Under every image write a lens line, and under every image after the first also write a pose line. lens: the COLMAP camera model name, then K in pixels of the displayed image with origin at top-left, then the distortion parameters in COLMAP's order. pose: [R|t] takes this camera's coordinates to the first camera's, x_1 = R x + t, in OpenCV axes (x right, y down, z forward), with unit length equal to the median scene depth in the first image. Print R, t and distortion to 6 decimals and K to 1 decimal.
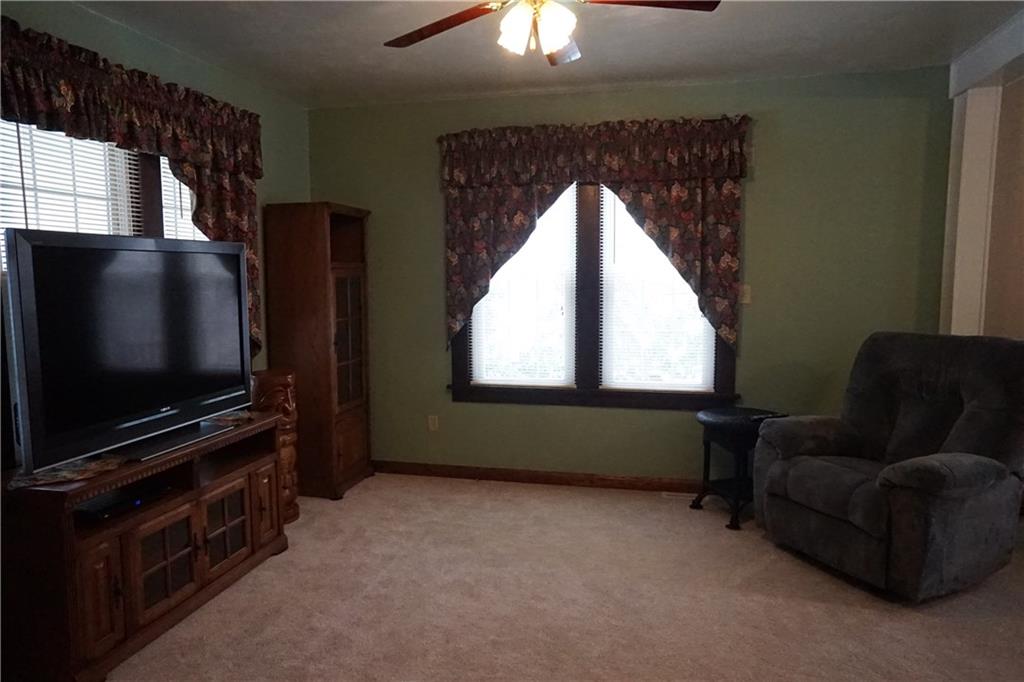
lens RADIAL K [[683.7, 0, 509.6], [0, 683.7, 342.5], [0, 0, 1]] dist [-0.059412, 0.054388]
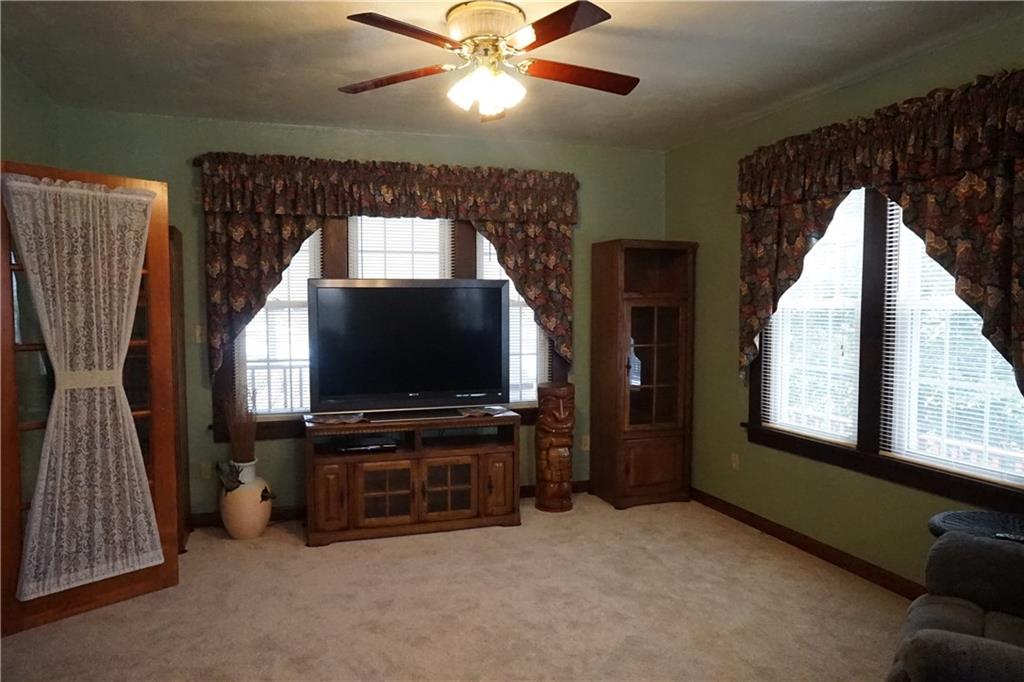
lens RADIAL K [[683.7, 0, 491.5], [0, 683.7, 347.2], [0, 0, 1]] dist [-0.059412, 0.054388]
pose [[0.530935, 0.055852, -0.845570, 0.586098], [-0.086552, 0.996181, 0.011454, -0.025409], [0.842981, 0.067105, 0.533742, 0.240761]]
